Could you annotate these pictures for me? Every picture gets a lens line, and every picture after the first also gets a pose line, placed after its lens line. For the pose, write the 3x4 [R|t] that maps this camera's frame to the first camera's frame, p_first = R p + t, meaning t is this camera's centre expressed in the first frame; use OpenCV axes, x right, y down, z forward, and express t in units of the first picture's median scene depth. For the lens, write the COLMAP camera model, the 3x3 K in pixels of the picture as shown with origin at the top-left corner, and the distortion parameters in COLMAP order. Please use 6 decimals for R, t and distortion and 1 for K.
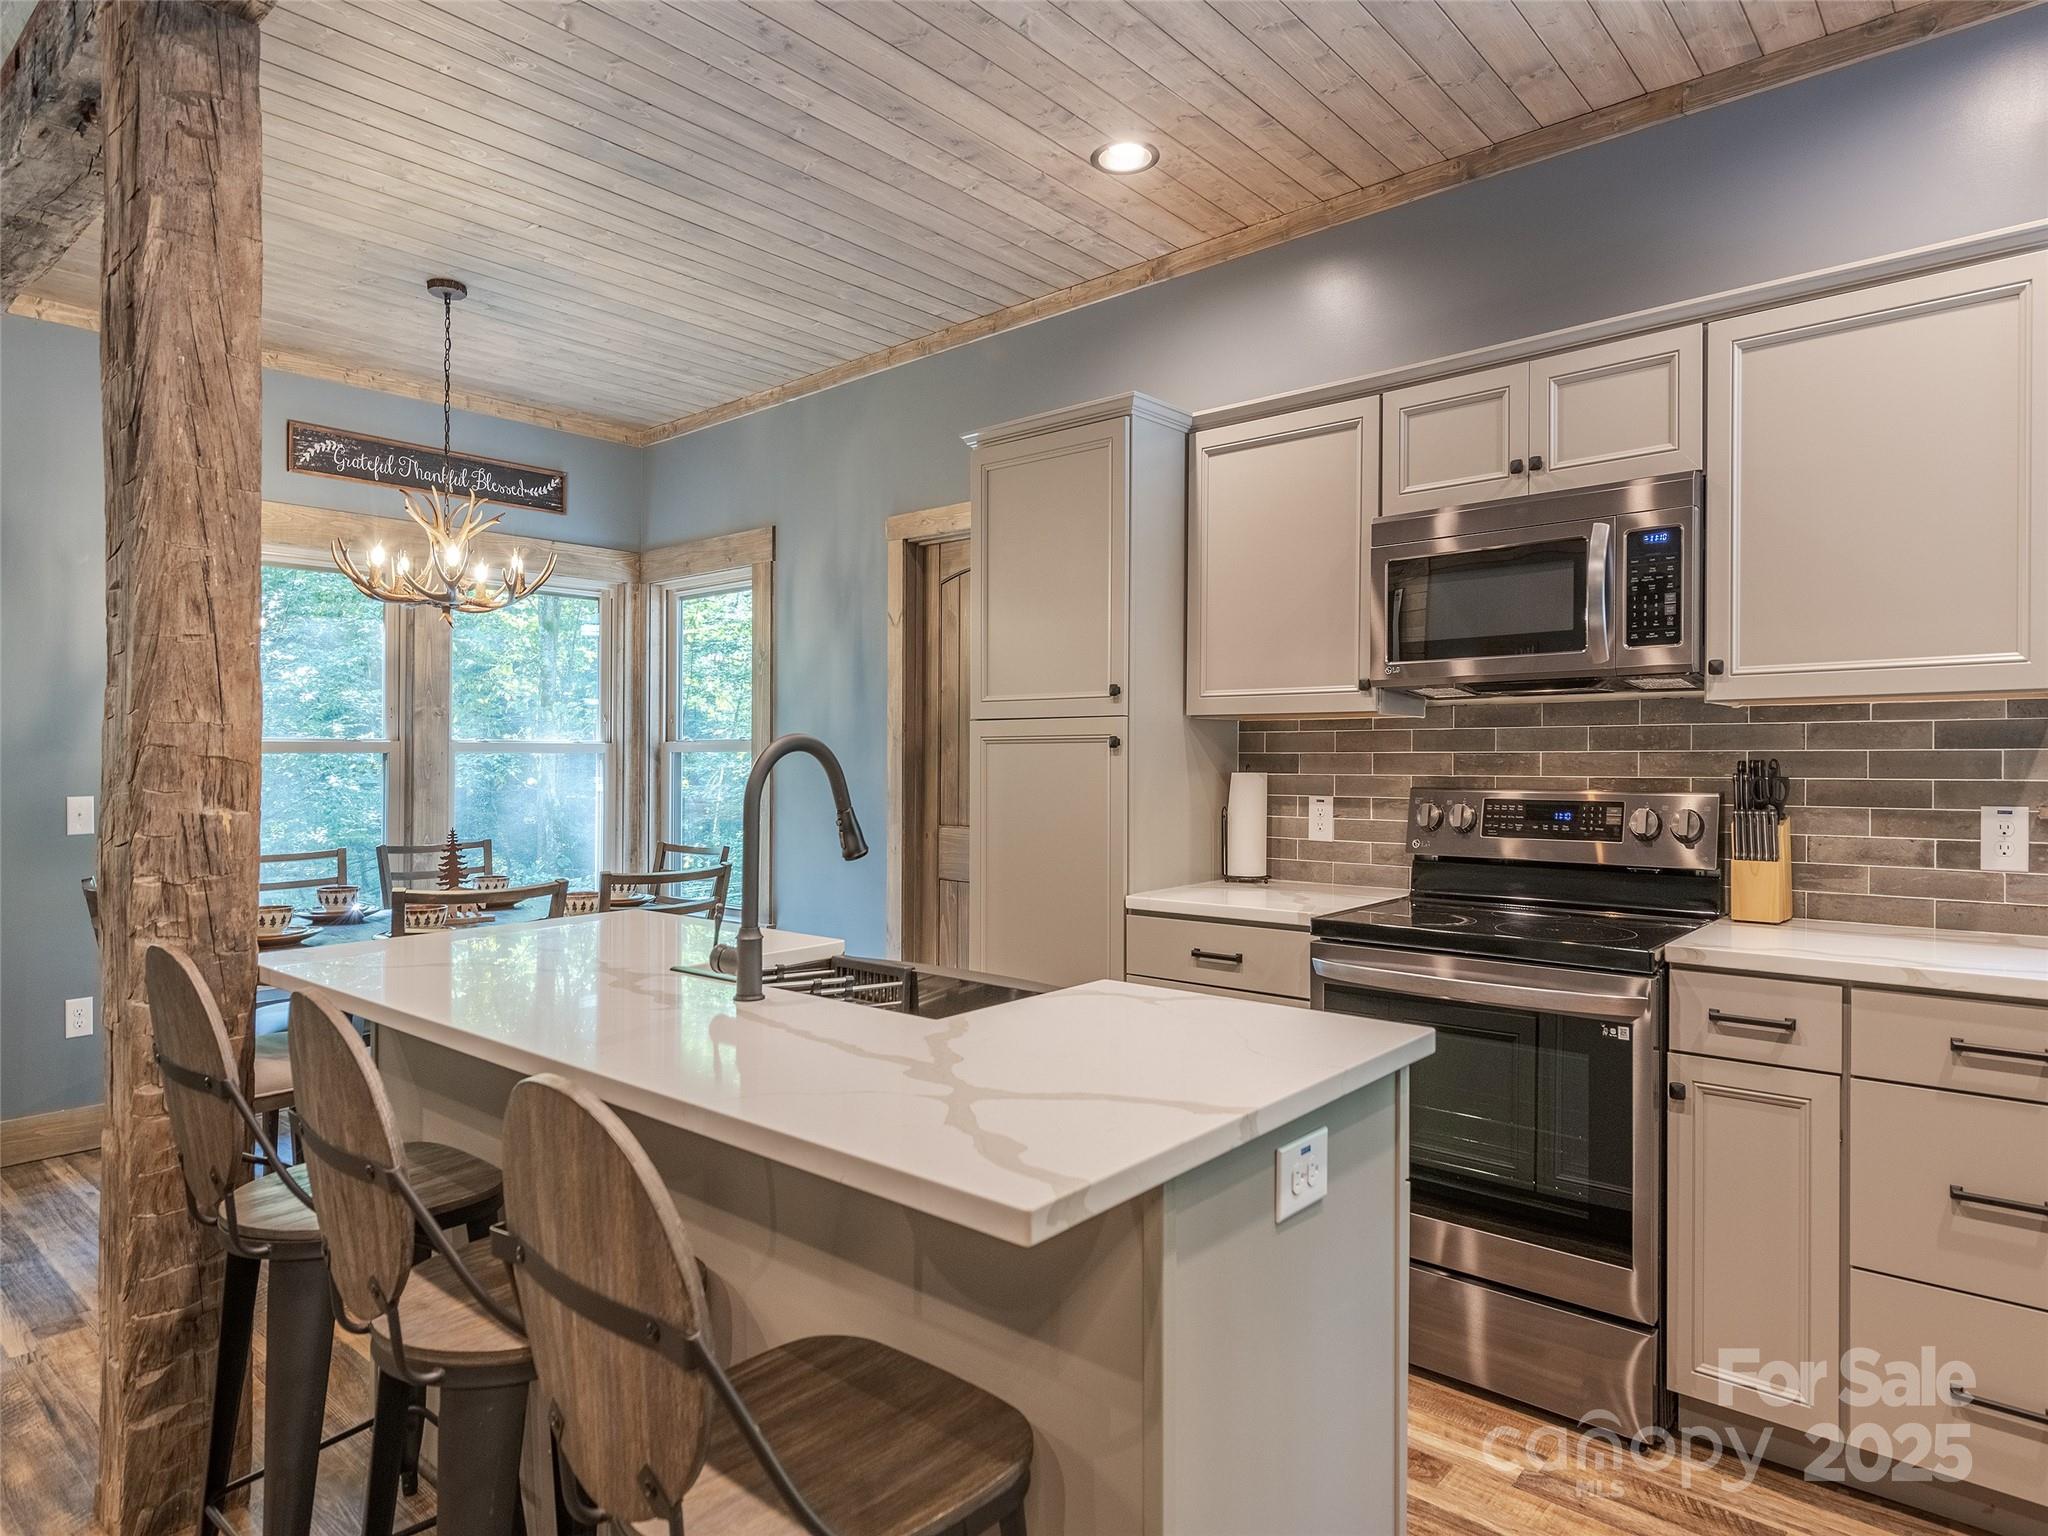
lens RADIAL K [[1223.3, 0, 987.0], [0, 1223.3, 775.3], [0, 0, 1]] dist [0.021735, -0.000512]
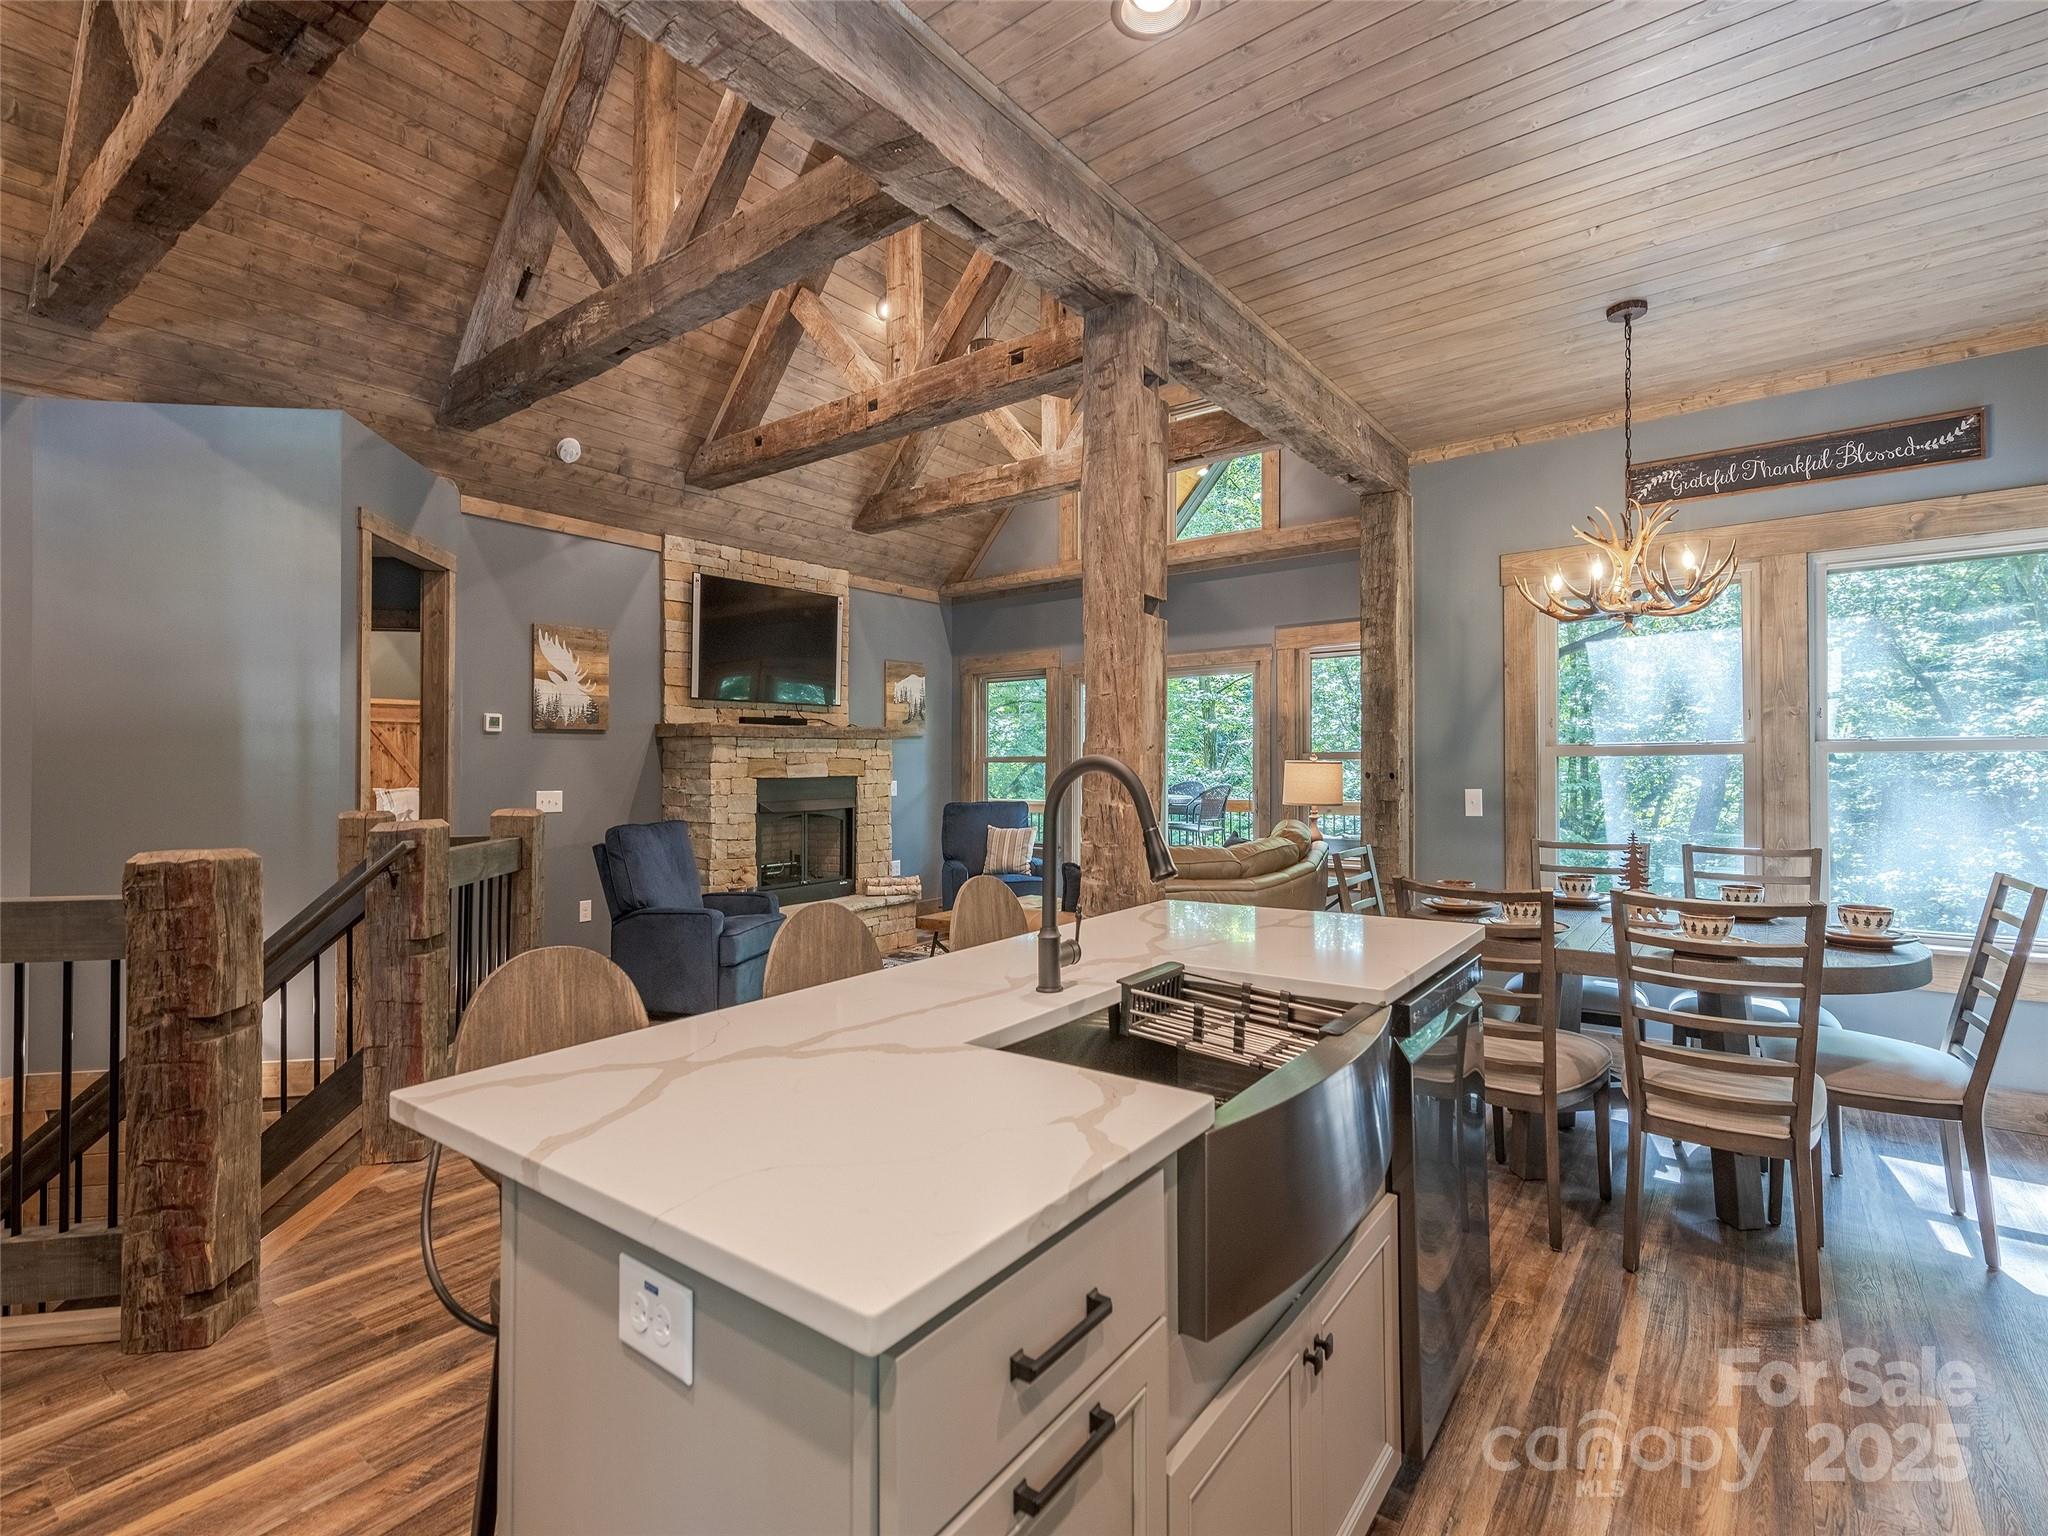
lens RADIAL K [[954.7, 0, 1027.7], [0, 954.7, 752.3], [0, 0, 1]] dist [-0.001561, -0.000589]
pose [[0.089171, -0.009350, -0.995972, 0.269061], [0.001684, 0.999956, -0.009237, -0.011700], [0.996015, -0.000854, 0.089182, 0.352759]]
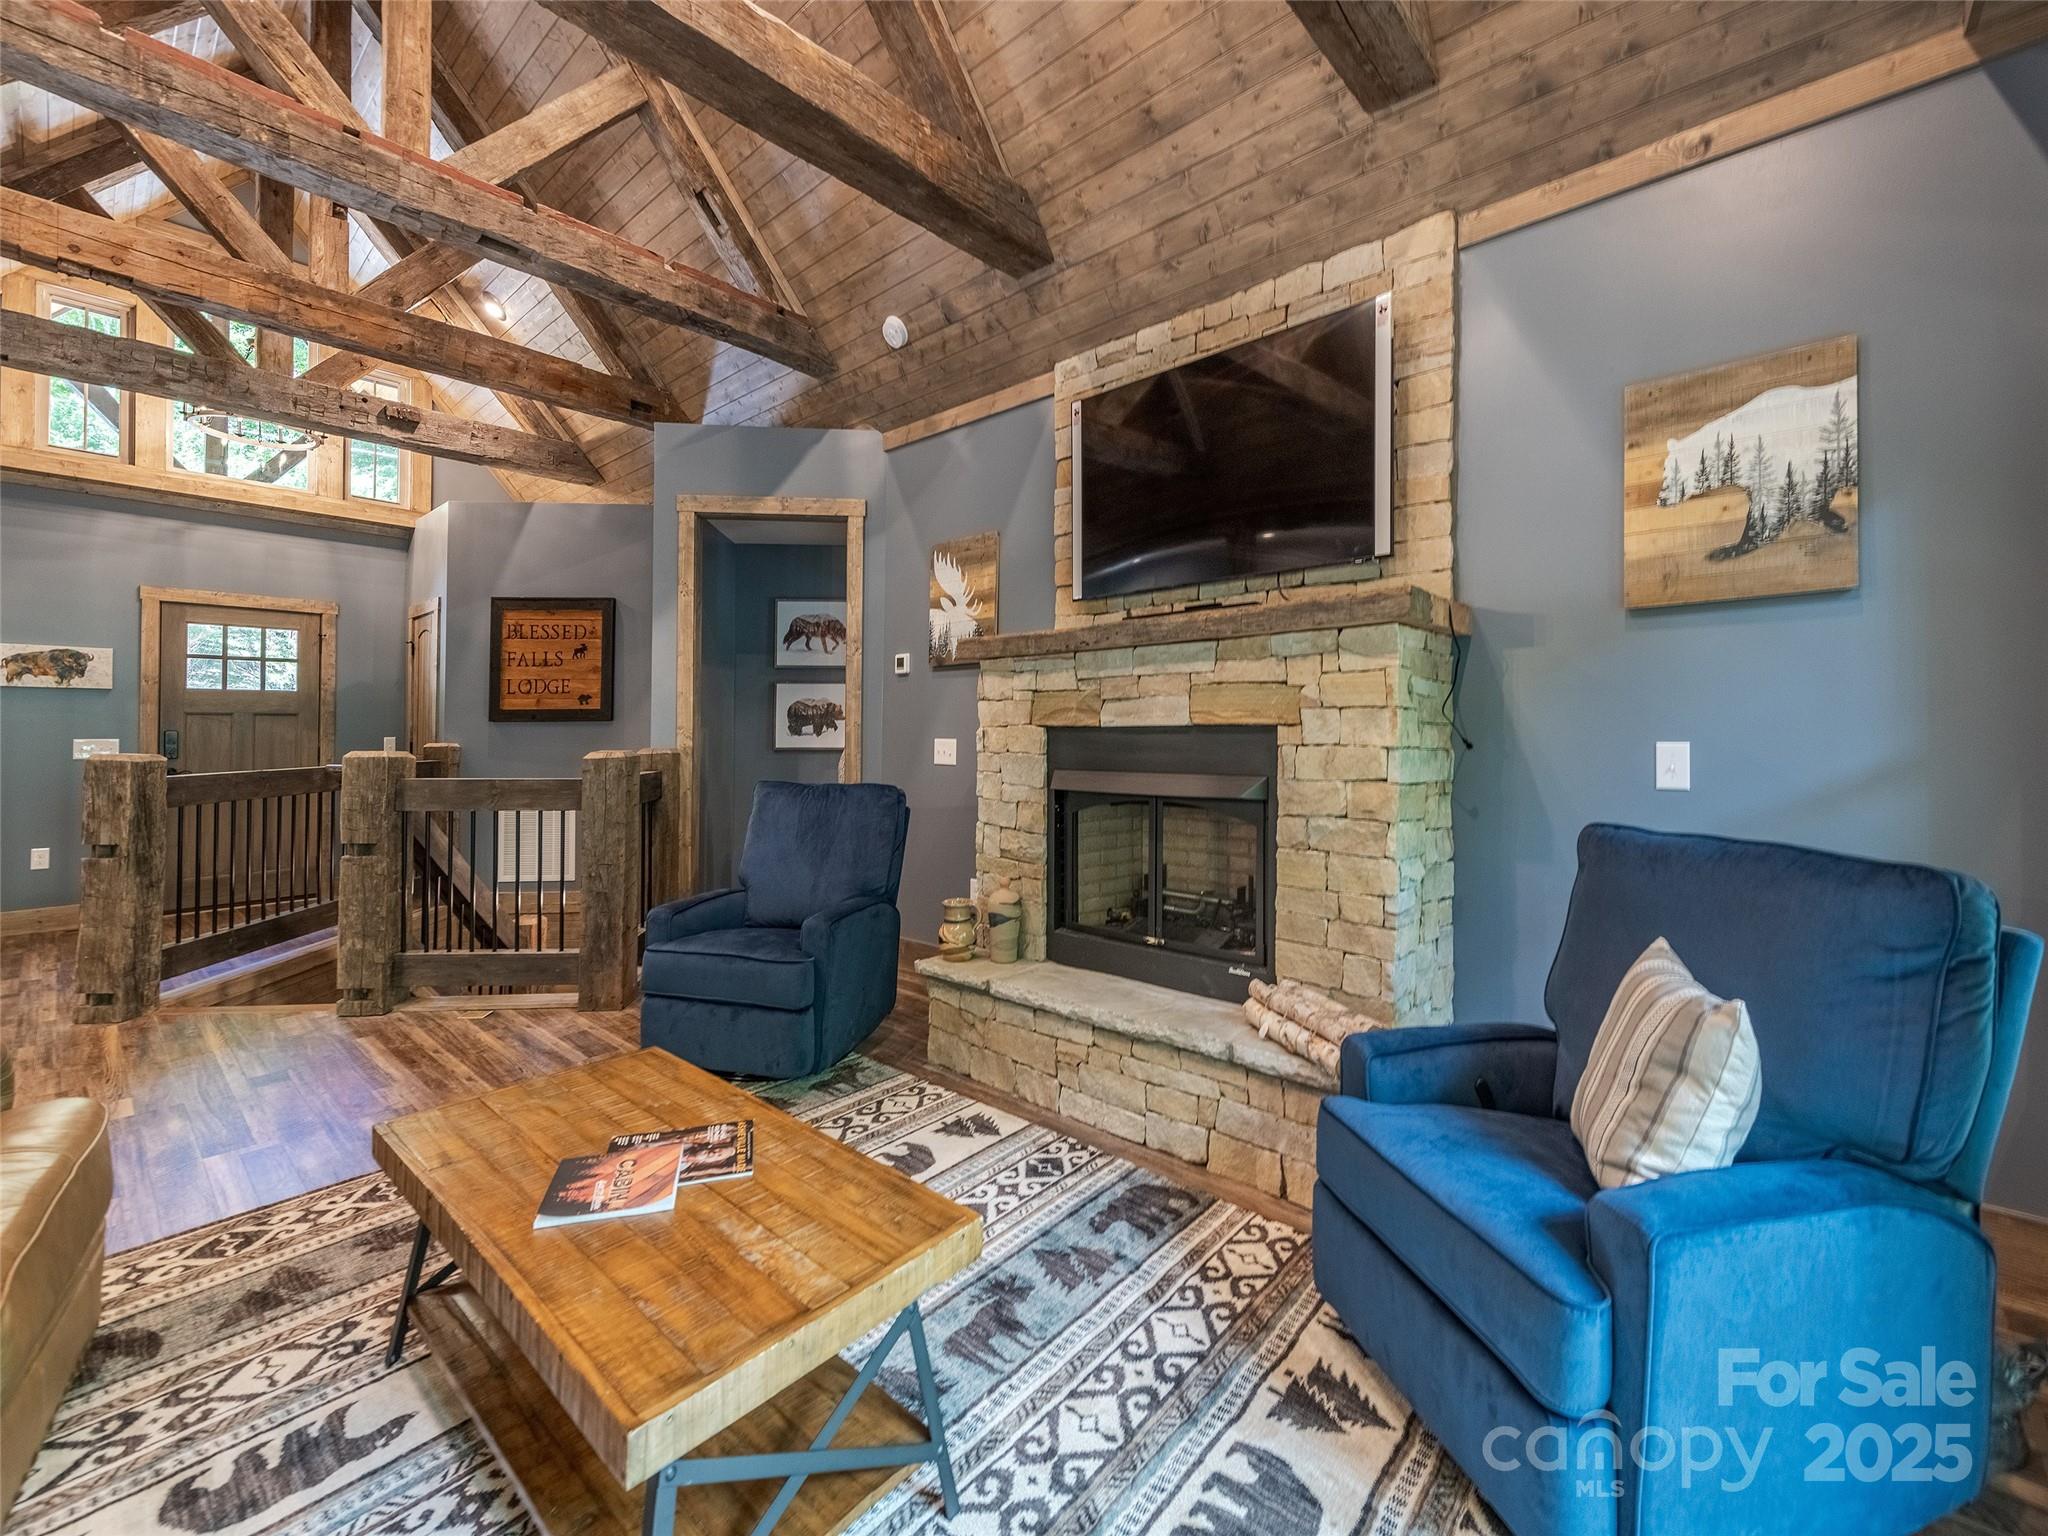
lens RADIAL K [[843.6, 0, 1018.8], [0, 843.6, 715.7], [0, 0, 1]] dist [0.024147, -0.007851]
pose [[-0.999985, 0.004960, 0.002190, -1.070098], [0.004933, 0.999919, -0.011761, 0.011122], [-0.002248, -0.011750, -0.999928, 0.762759]]
